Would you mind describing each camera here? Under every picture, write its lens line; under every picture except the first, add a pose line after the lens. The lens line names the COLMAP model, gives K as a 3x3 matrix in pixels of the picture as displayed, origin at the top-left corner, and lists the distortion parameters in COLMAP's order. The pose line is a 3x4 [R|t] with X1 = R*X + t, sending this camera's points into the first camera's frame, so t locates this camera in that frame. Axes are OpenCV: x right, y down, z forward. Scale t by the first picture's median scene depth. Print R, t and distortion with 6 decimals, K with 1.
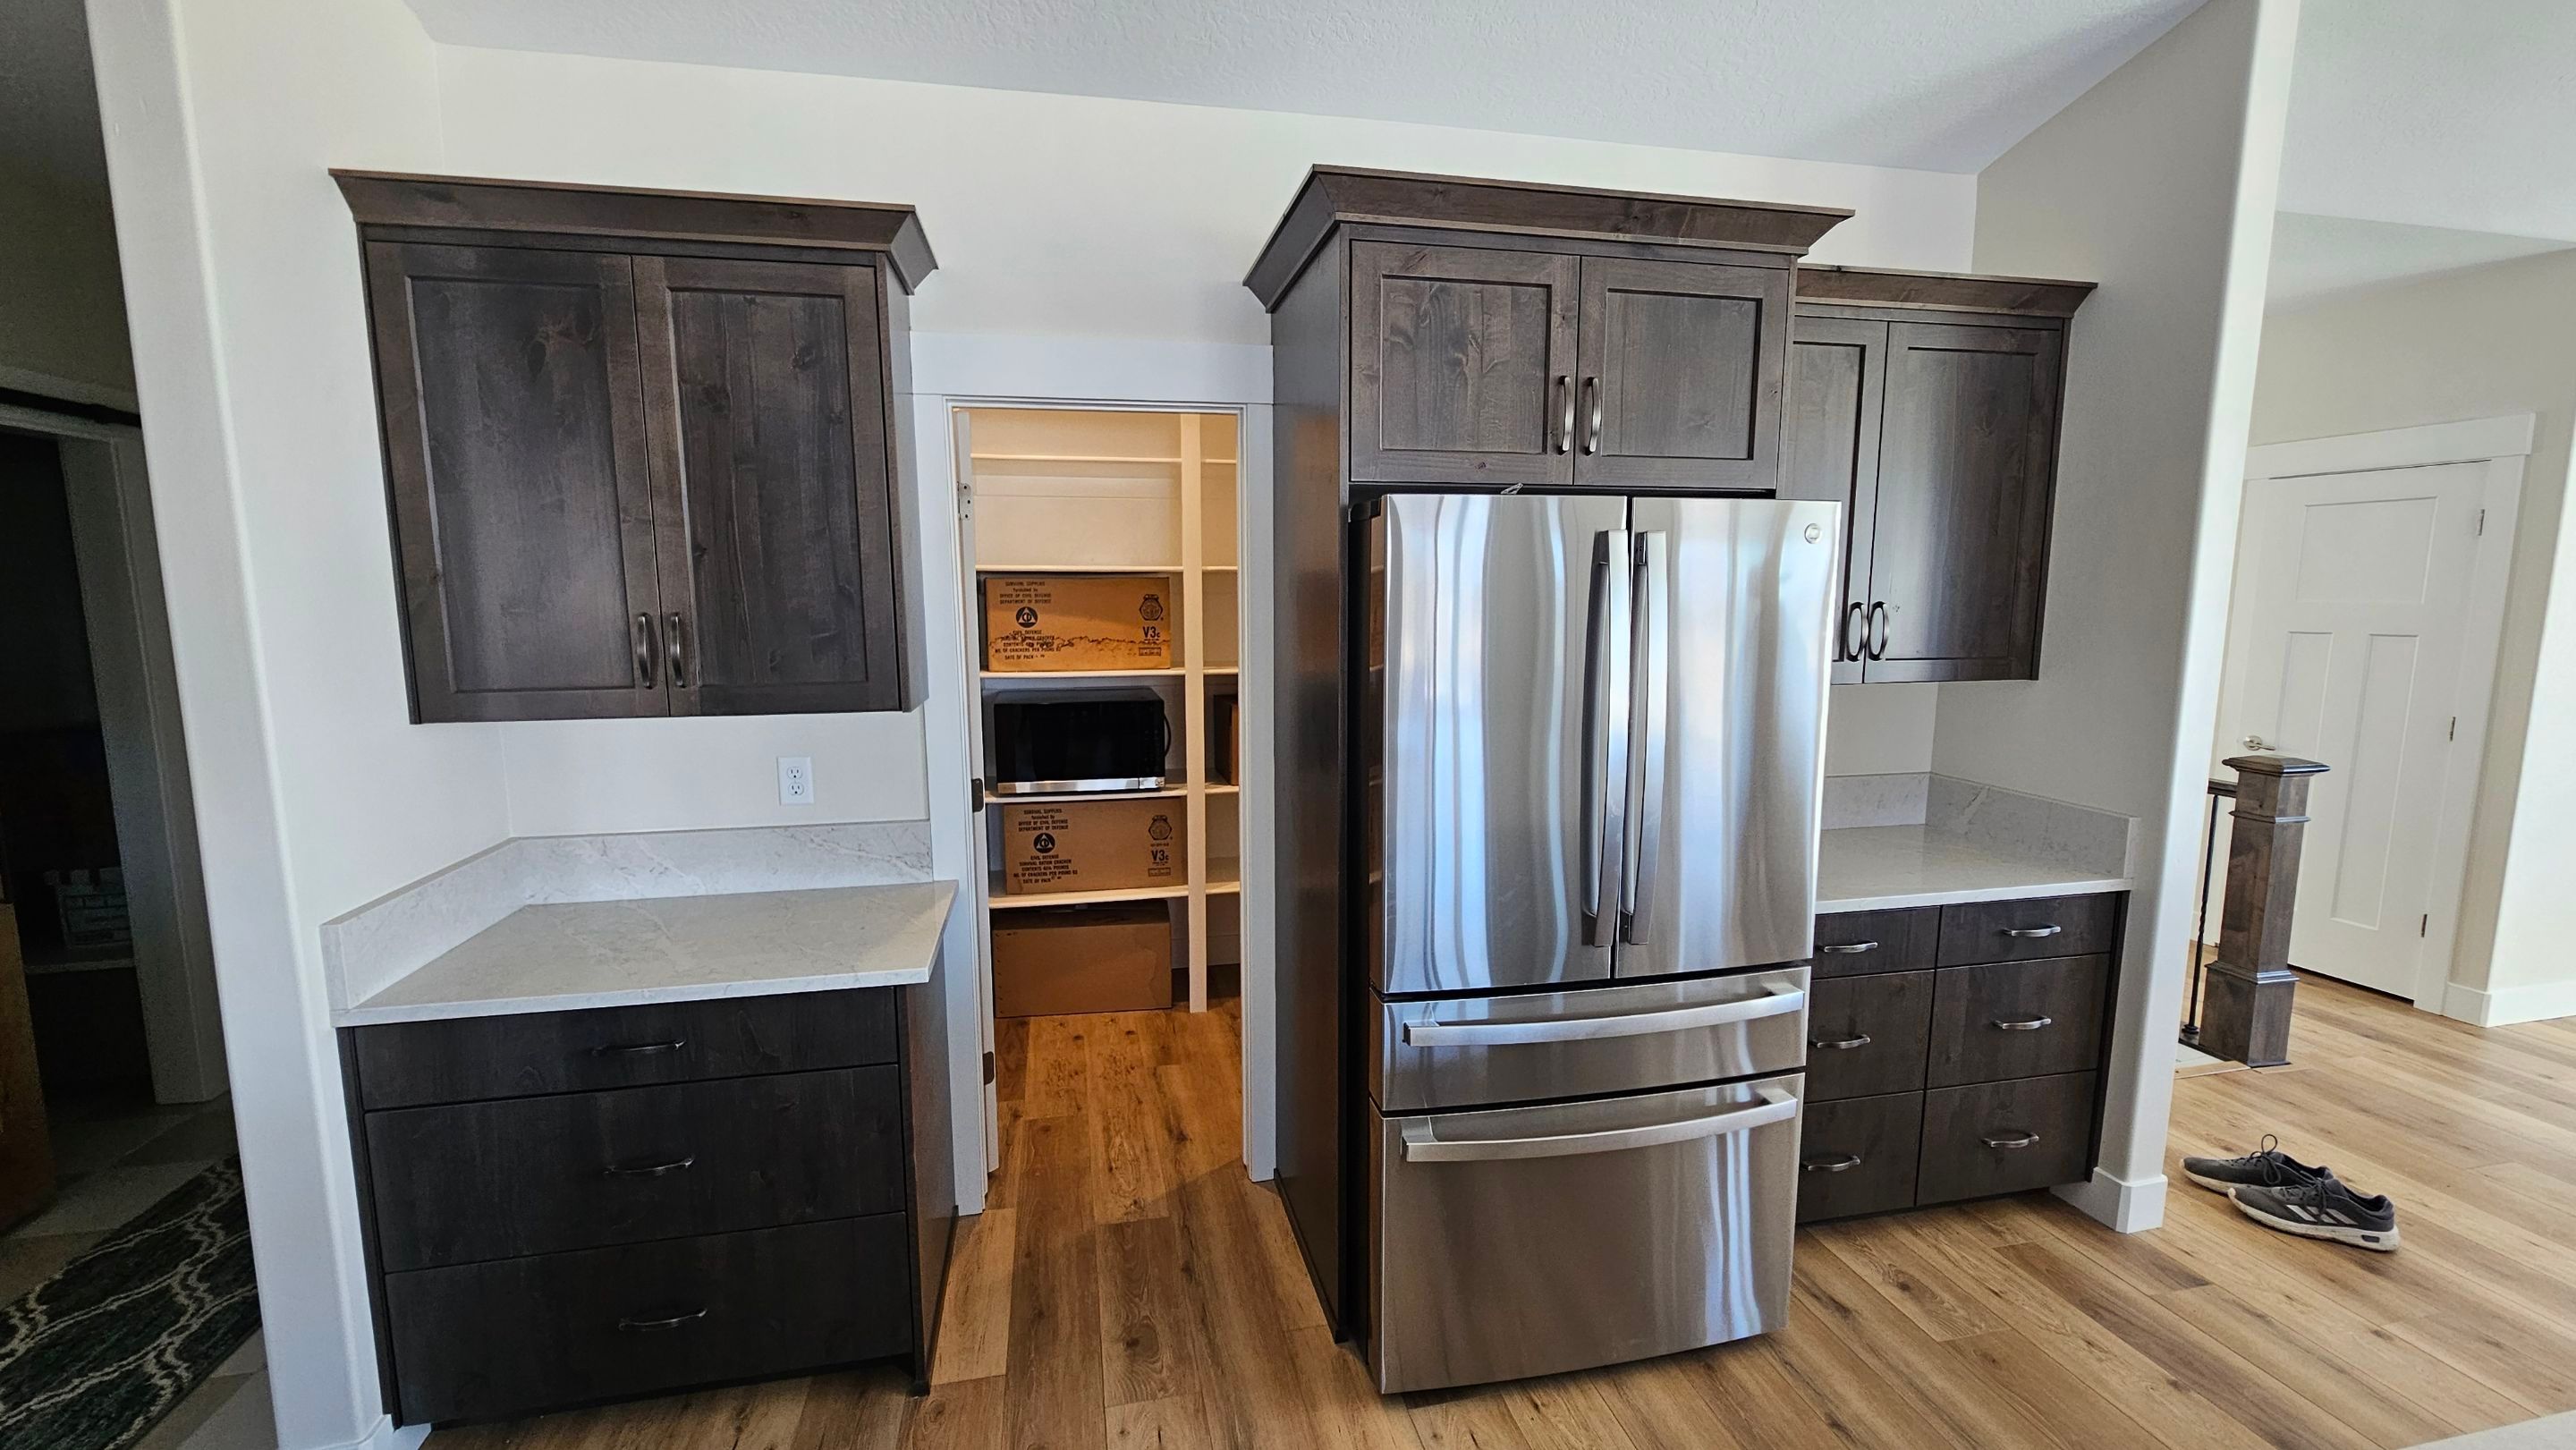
lens RADIAL K [[1053.5, 0, 1274.9], [0, 1053.5, 724.7], [0, 0, 1]] dist [0.001421, -0.001656]
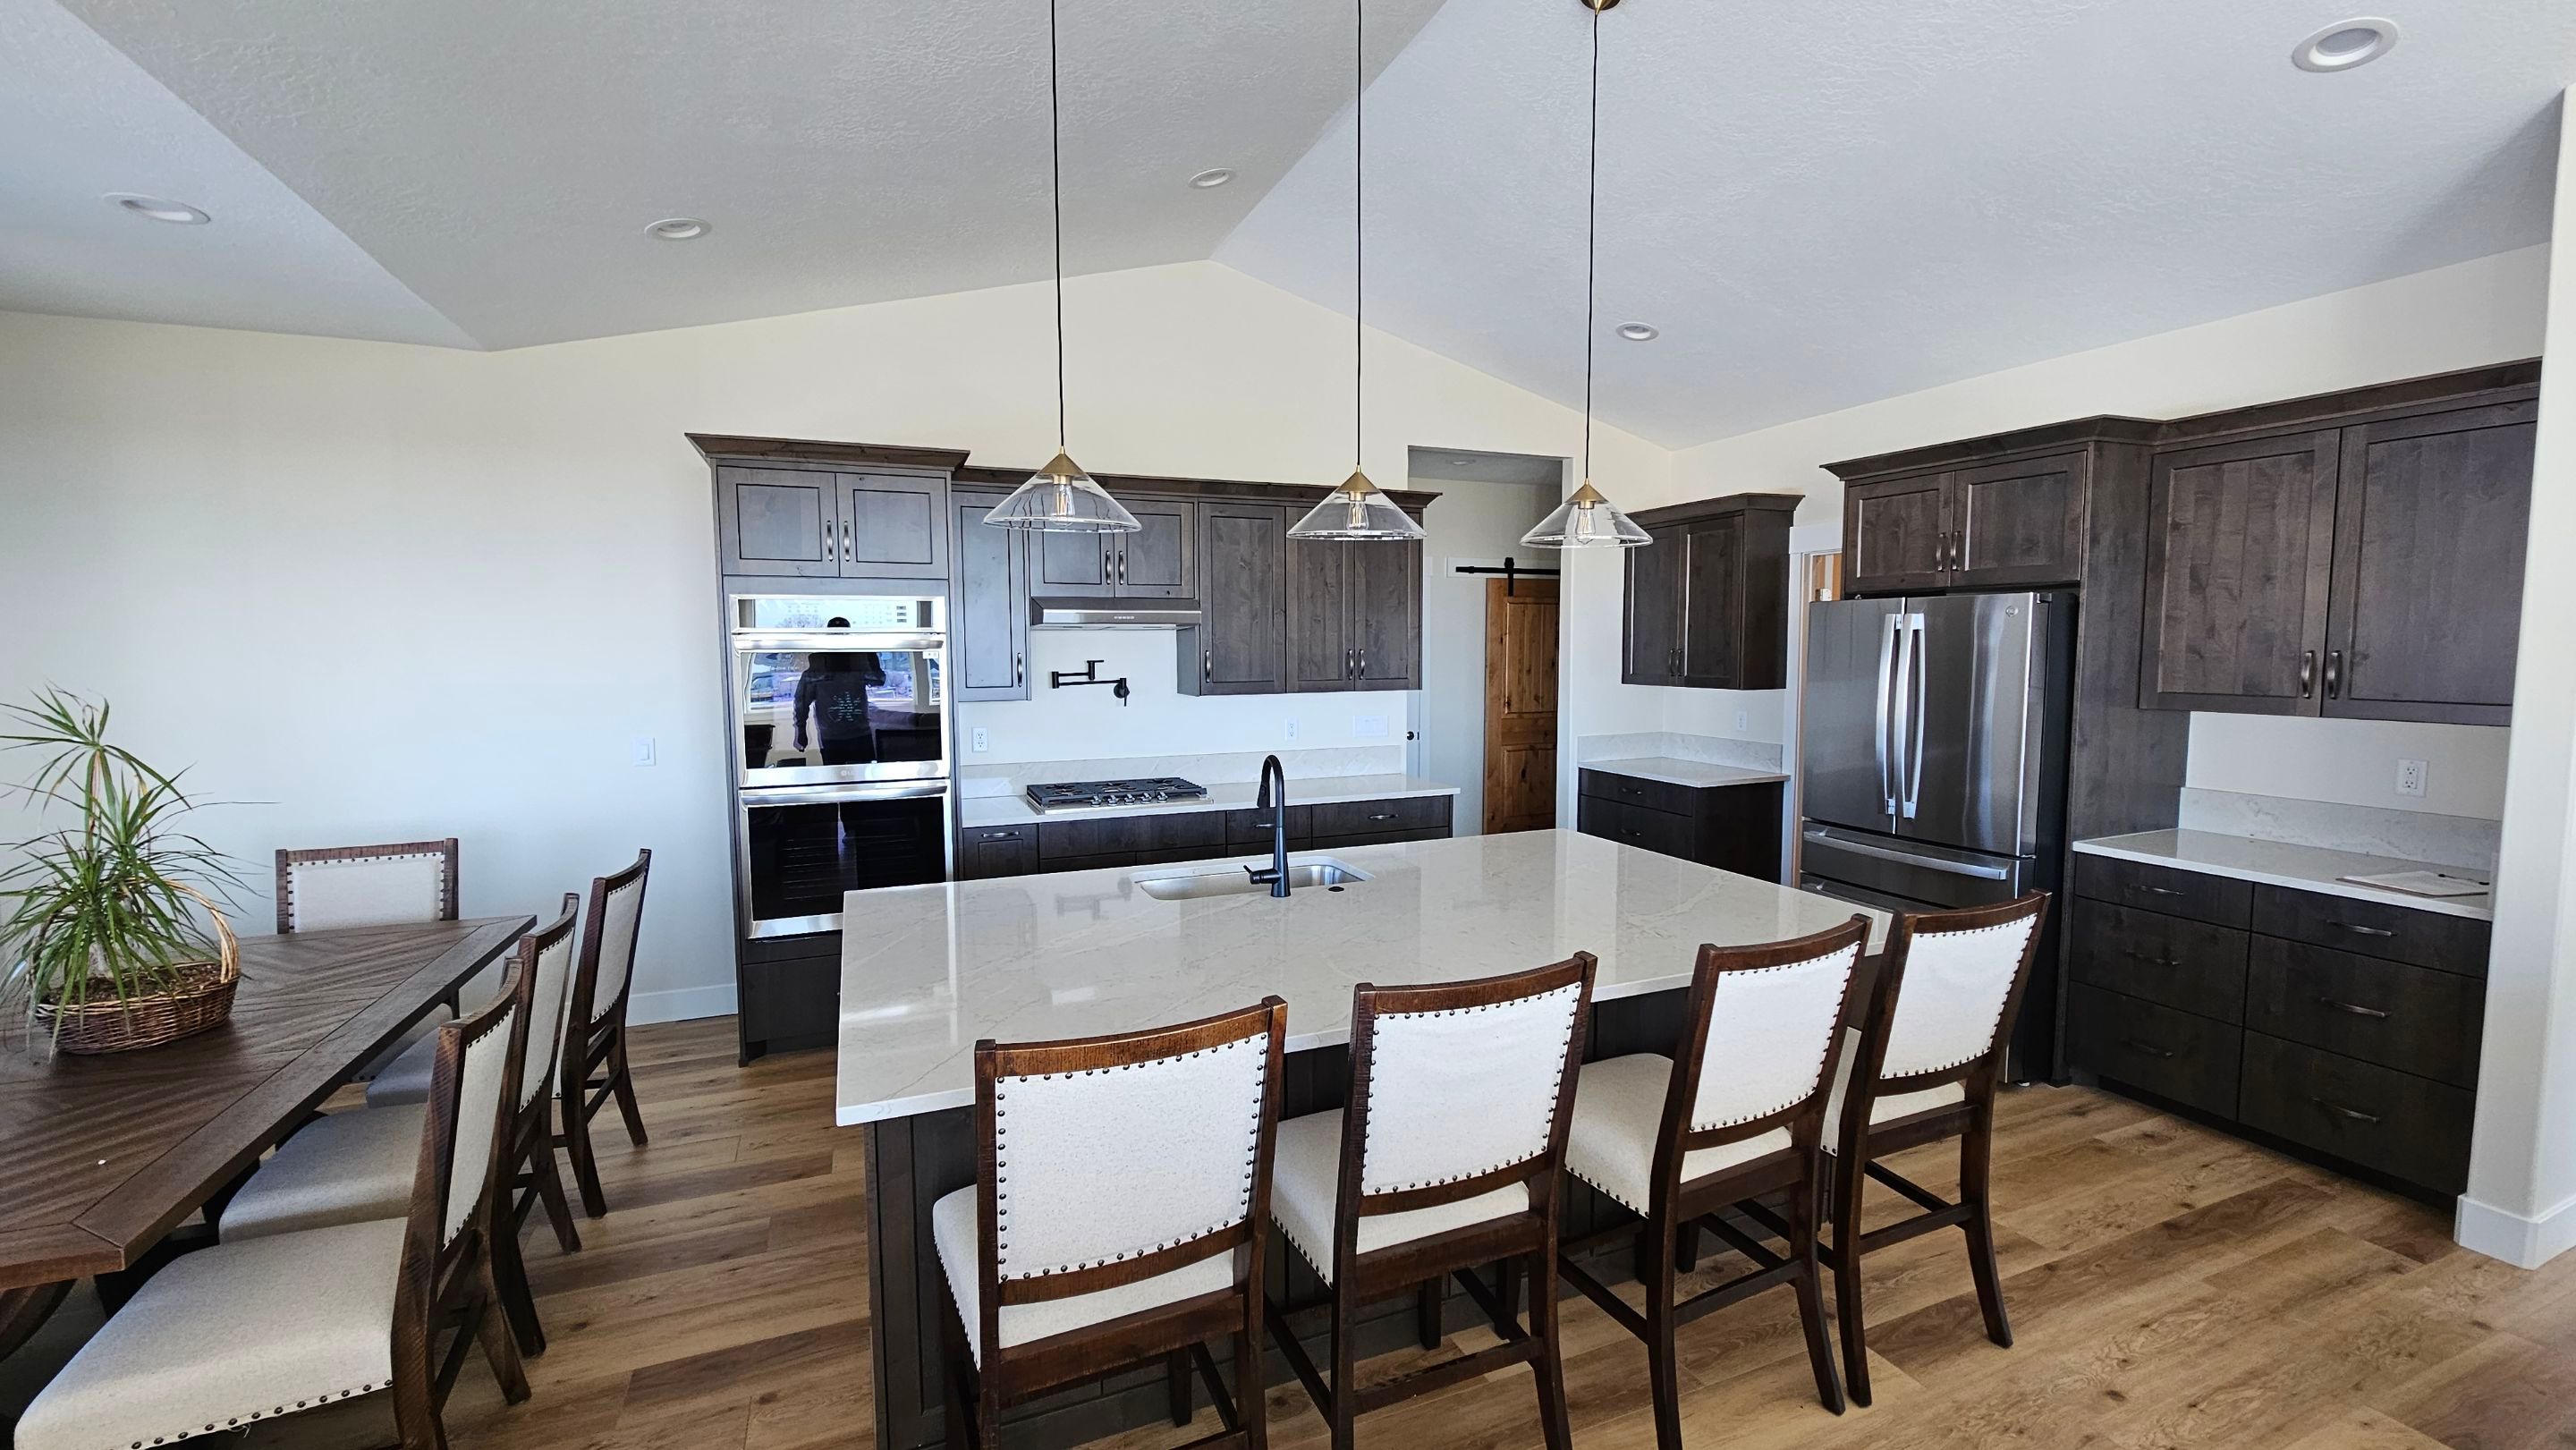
lens RADIAL K [[1053.5, 0, 1292.6], [0, 1053.5, 732.6], [0, 0, 1]] dist [0.001421, -0.001656]
pose [[0.184782, 0.086924, -0.978928, 1.984353], [-0.121883, 0.990418, 0.064937, 0.056638], [0.975192, 0.107316, 0.193606, -0.512403]]
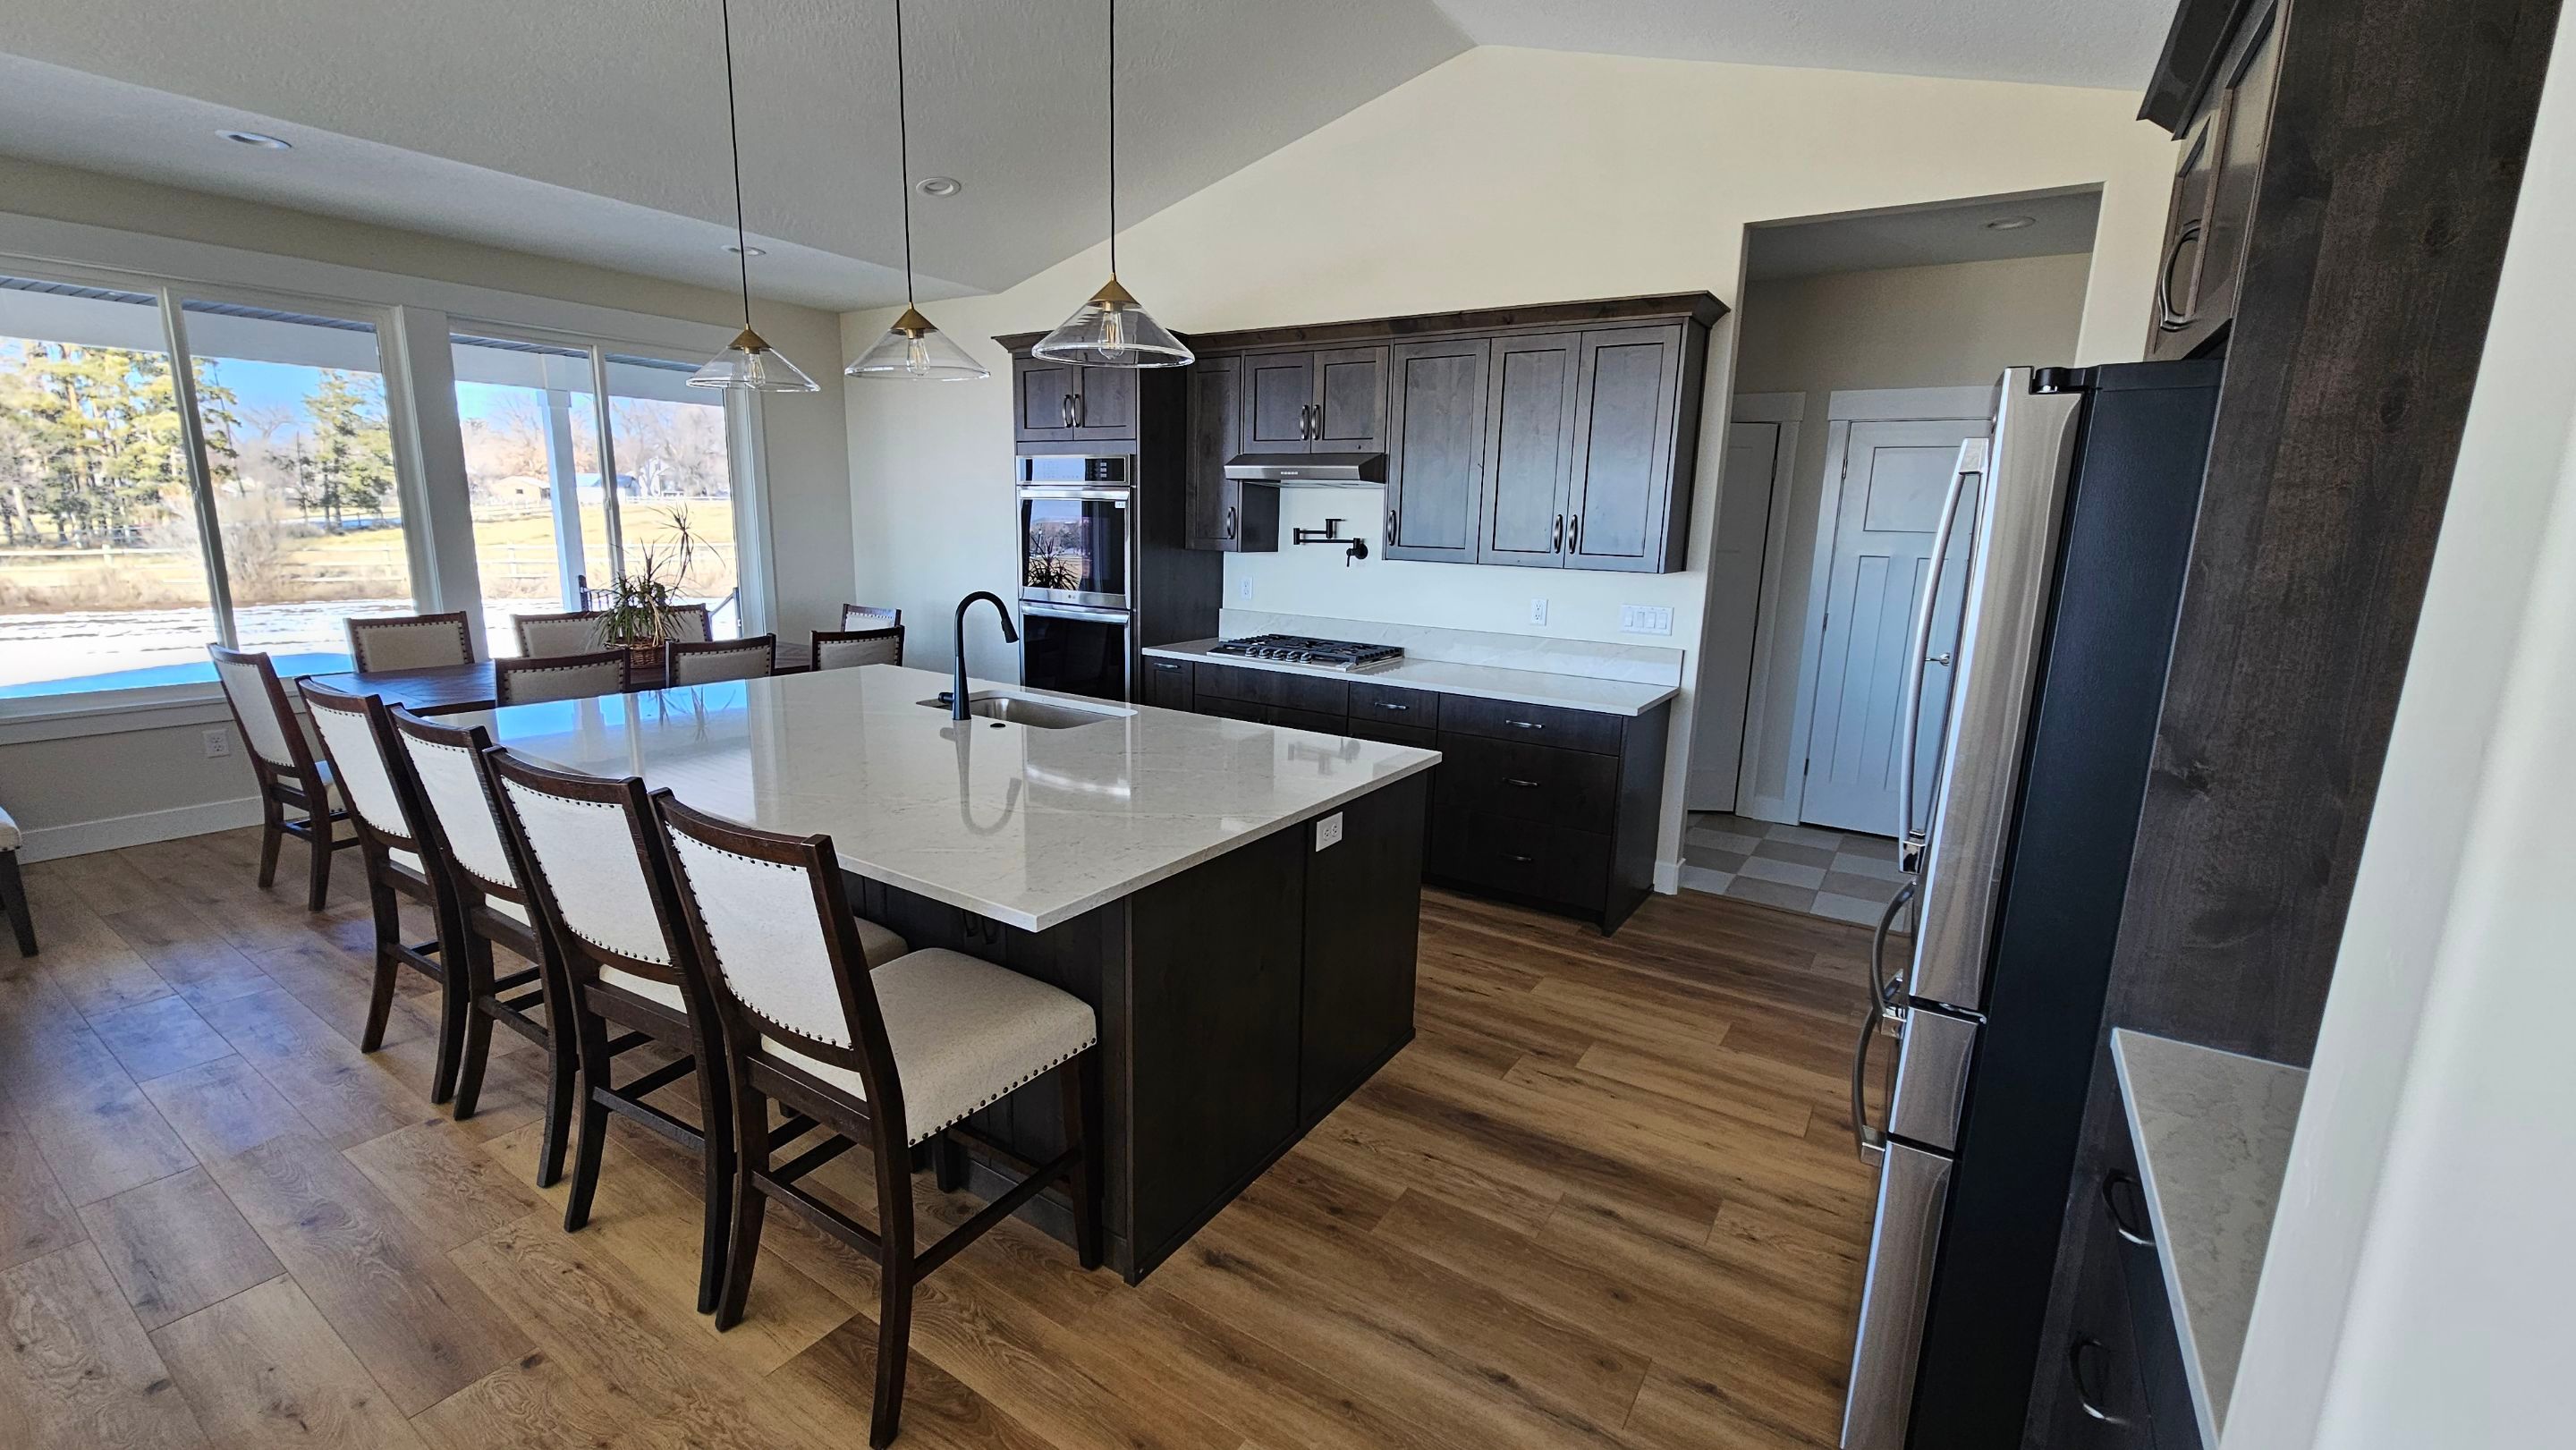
lens RADIAL K [[1053.5, 0, 1289.7], [0, 1053.5, 731.4], [0, 0, 1]] dist [0.001421, -0.001656]
pose [[-0.709220, 0.128736, -0.693134, 1.341715], [-0.114137, 0.949248, 0.293090, -0.129735], [0.695687, 0.286977, -0.658532, 1.155613]]
